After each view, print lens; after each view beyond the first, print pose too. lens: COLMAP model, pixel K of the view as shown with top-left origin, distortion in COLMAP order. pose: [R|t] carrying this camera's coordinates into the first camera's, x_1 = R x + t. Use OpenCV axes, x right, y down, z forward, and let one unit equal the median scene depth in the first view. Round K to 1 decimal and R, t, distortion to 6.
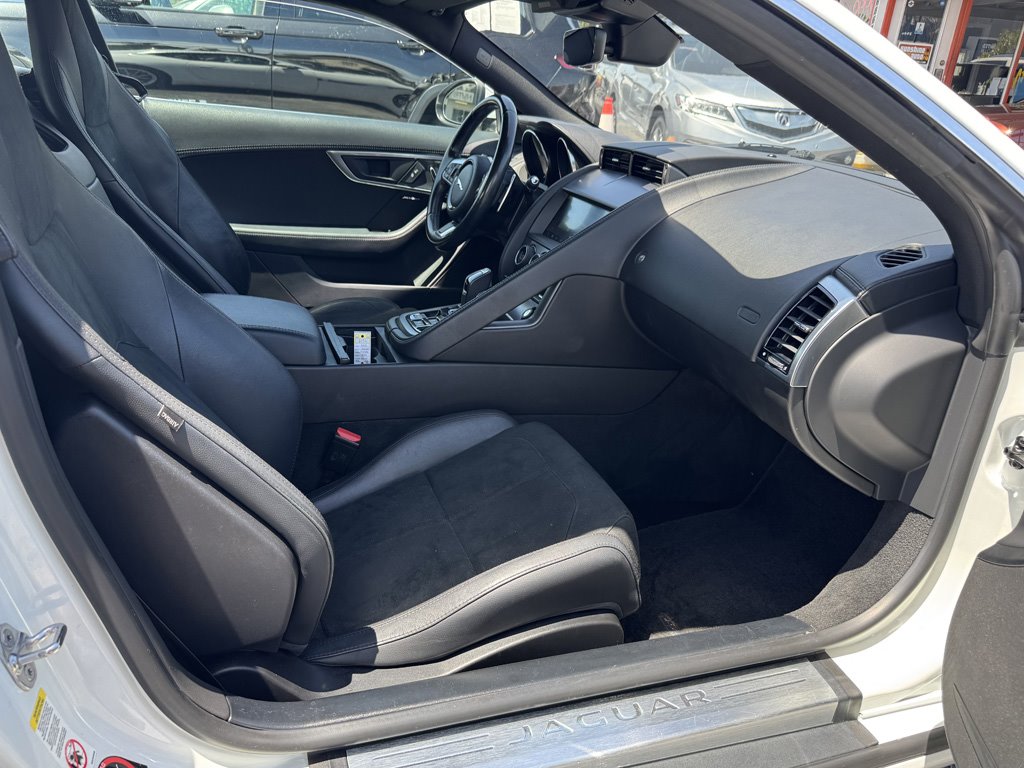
lens RADIAL K [[805.4, 0, 533.2], [0, 805.4, 388.6], [0, 0, 1]] dist [0.089736, -0.152212]
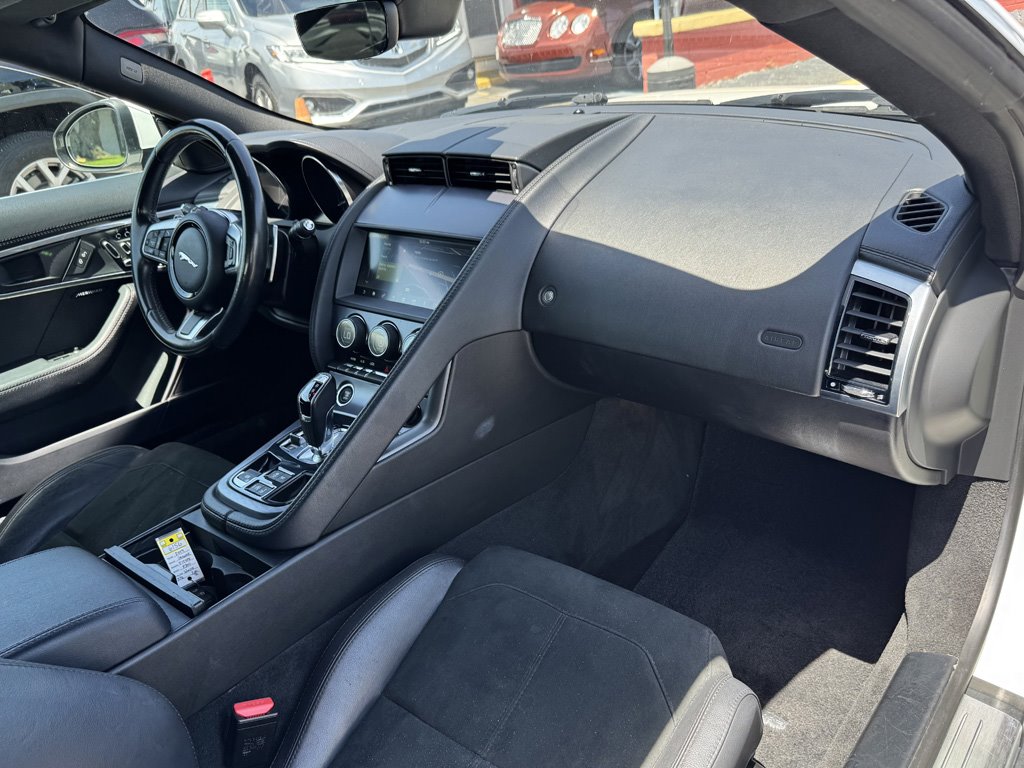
lens RADIAL K [[805.4, 0, 533.2], [0, 805.4, 388.6], [0, 0, 1]] dist [0.089736, -0.152212]
pose [[0.839150, -0.383393, 0.385794, -0.187170], [0.350514, 0.923573, 0.155413, -0.191051], [-0.415893, 0.004812, 0.909401, 0.306637]]
